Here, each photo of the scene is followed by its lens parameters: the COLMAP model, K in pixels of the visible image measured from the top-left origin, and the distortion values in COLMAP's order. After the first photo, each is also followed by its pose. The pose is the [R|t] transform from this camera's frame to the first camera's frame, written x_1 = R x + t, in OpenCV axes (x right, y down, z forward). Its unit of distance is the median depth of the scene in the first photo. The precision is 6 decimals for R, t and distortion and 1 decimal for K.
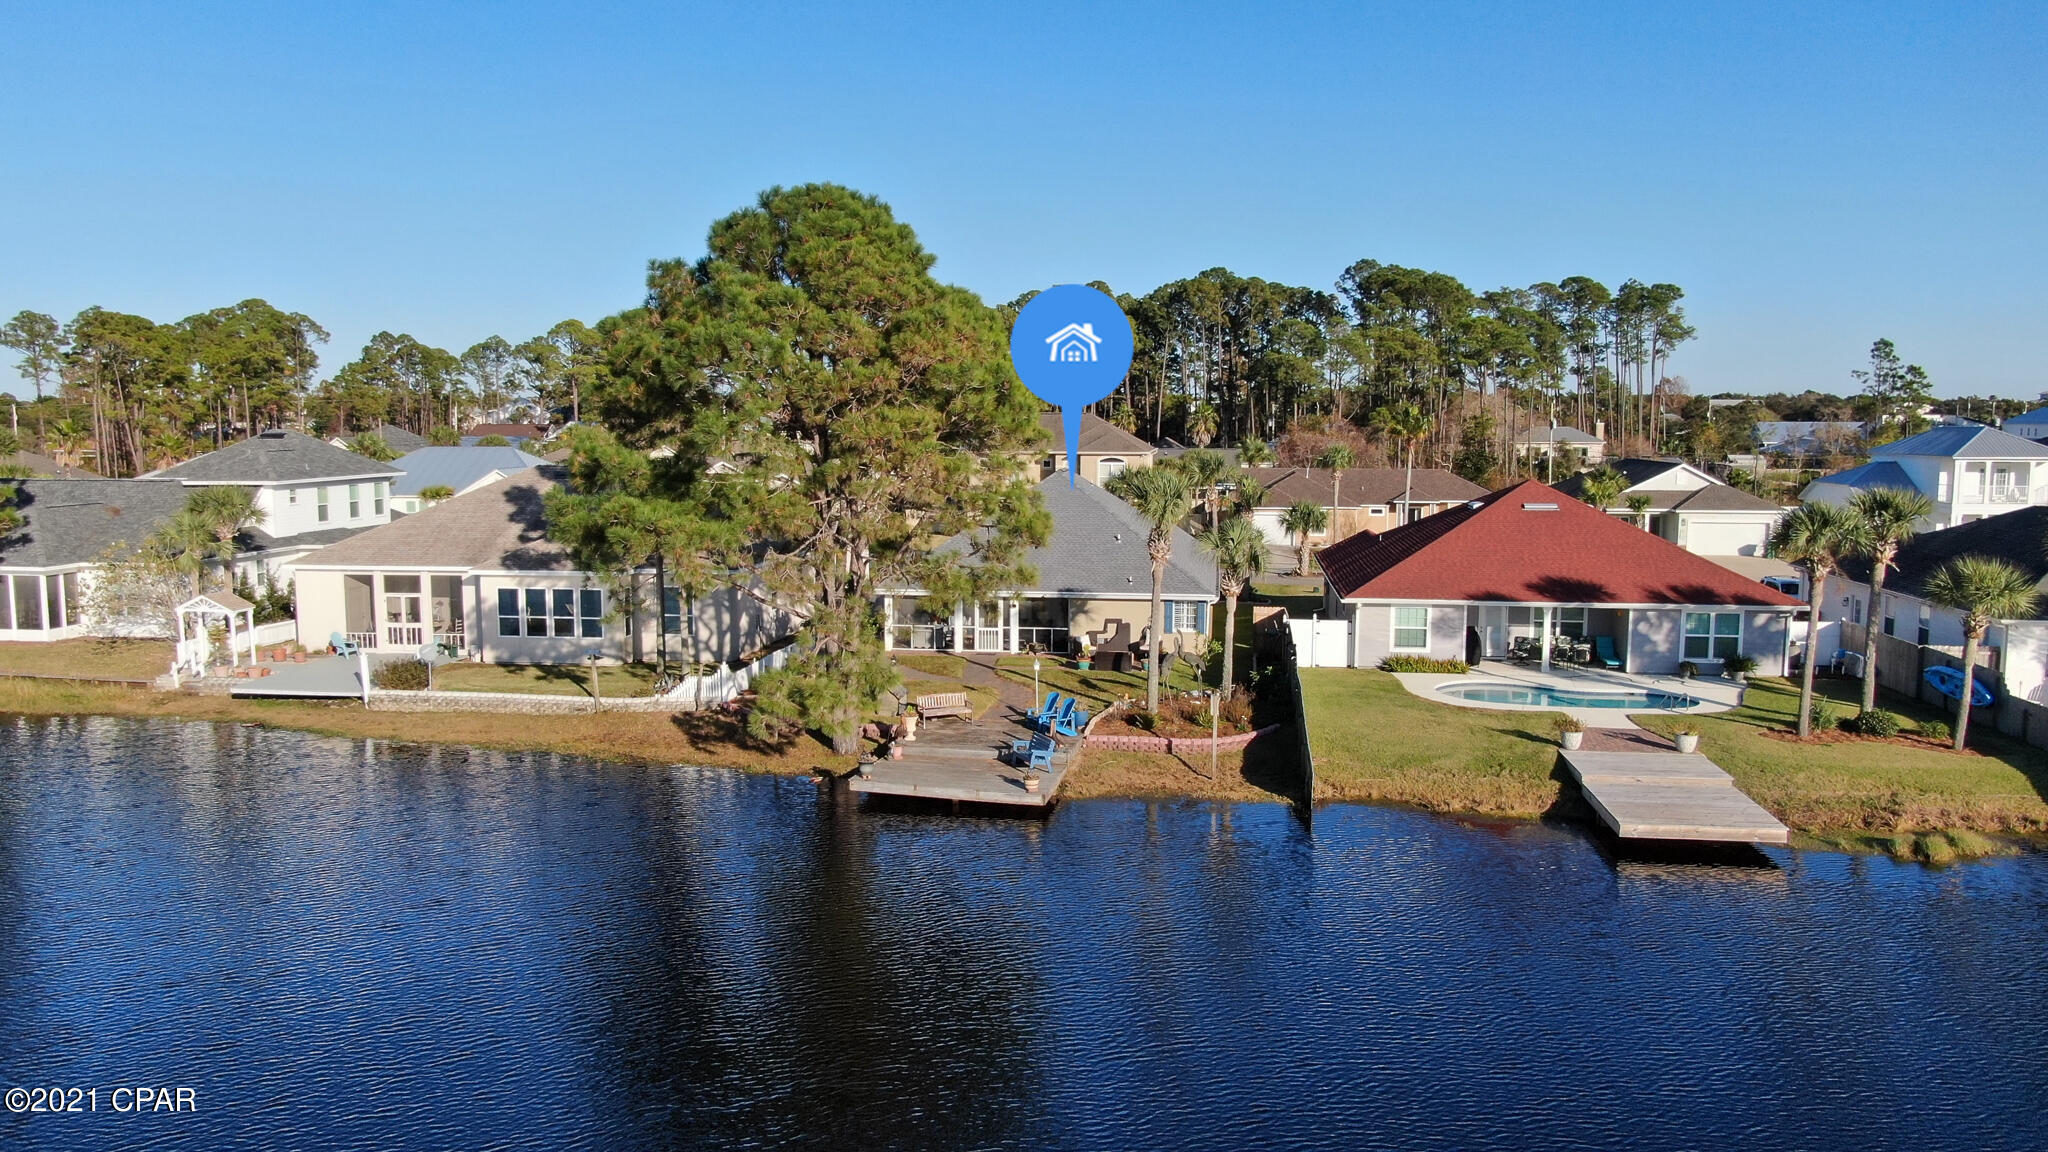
lens RADIAL K [[1547.4, 0, 1024.0], [0, 1547.4, 576.0], [0, 0, 1]] dist [-0.003705, 0.009491]
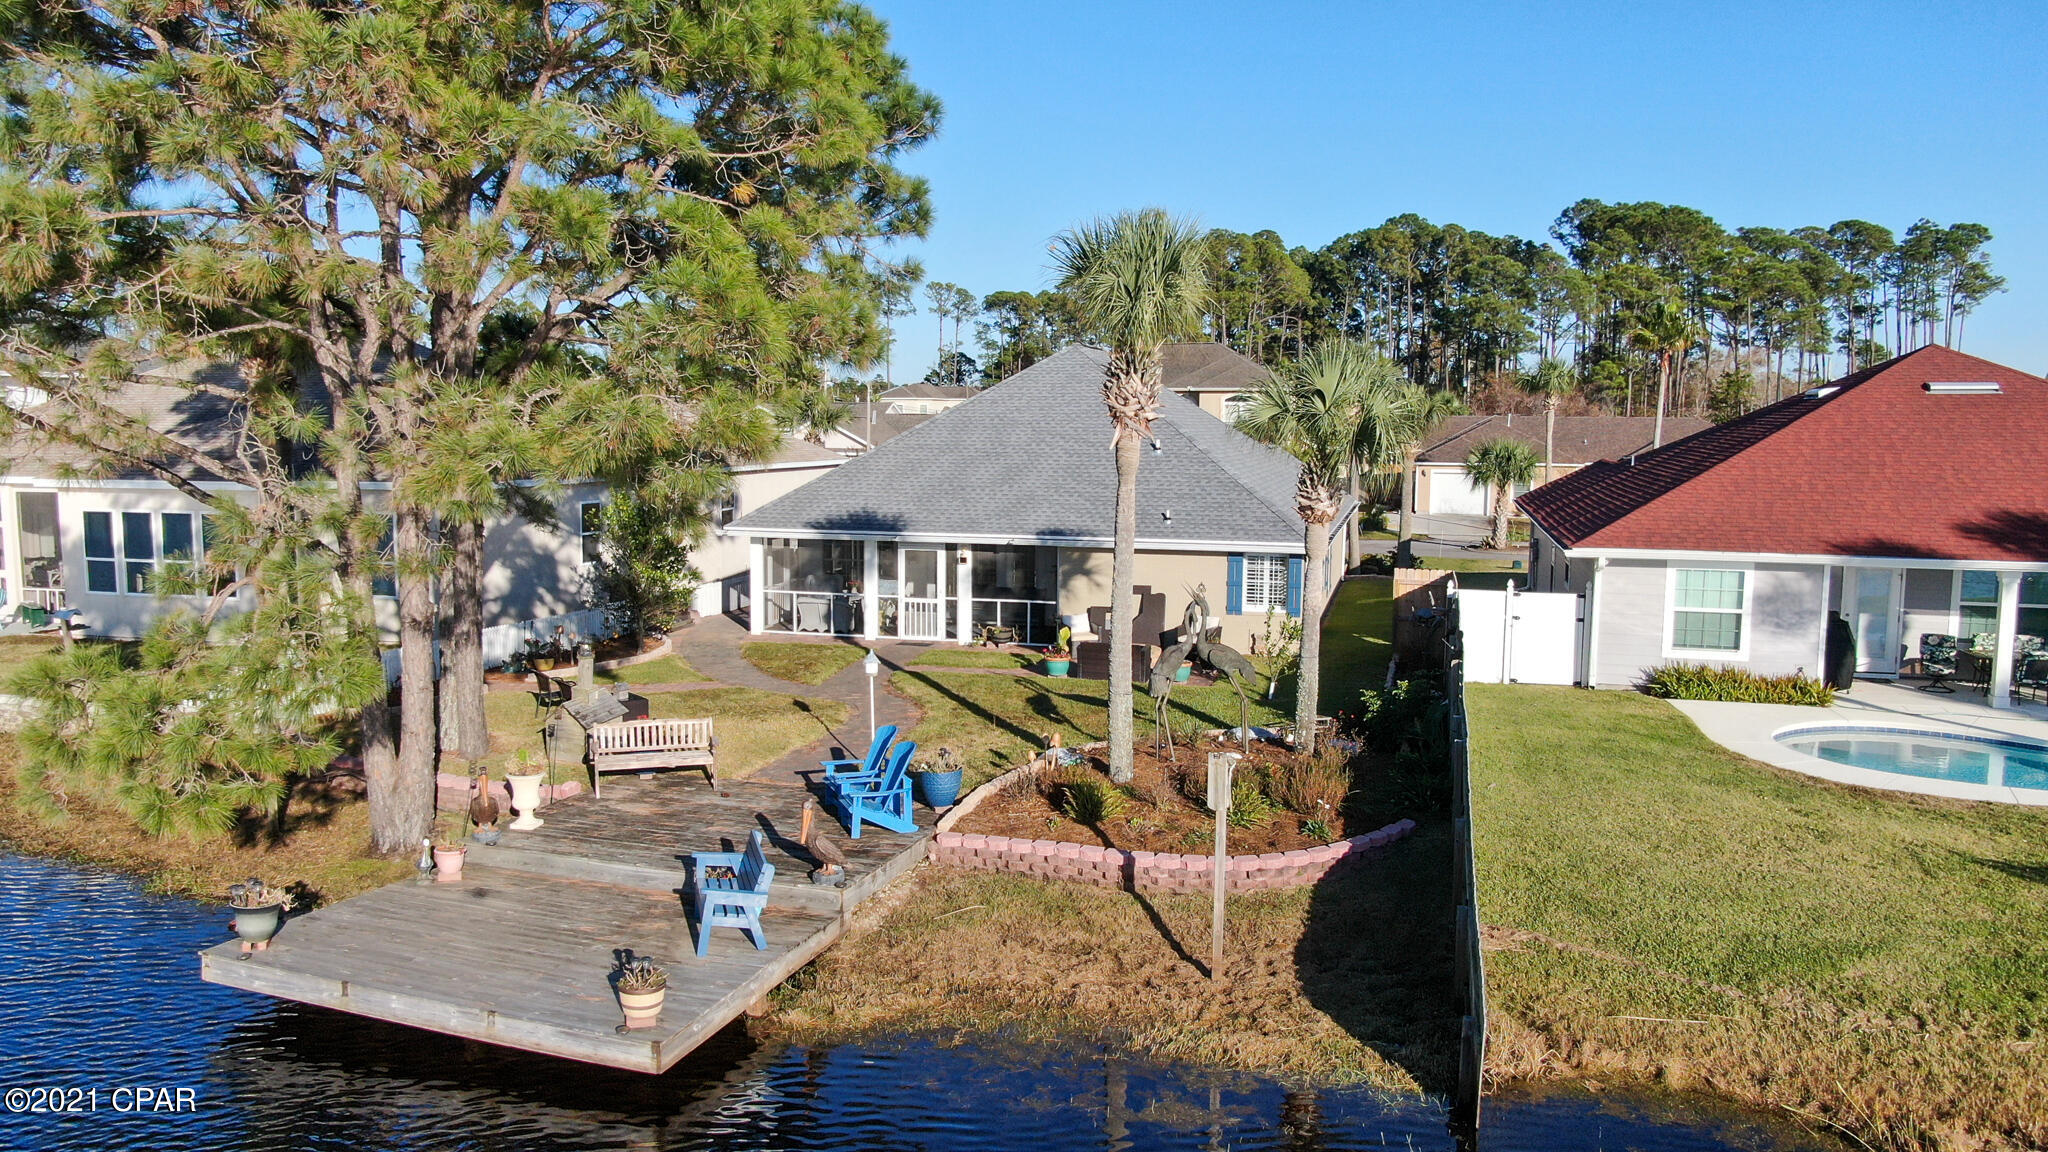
lens RADIAL K [[1547.4, 0, 1024.0], [0, 1547.4, 576.0], [0, 0, 1]] dist [-0.003705, 0.009491]
pose [[0.992166, 0.020021, -0.123313, 0.091234], [-0.020232, 0.999795, -0.000464, 0.026679], [0.123278, 0.002955, 0.992368, 0.470960]]
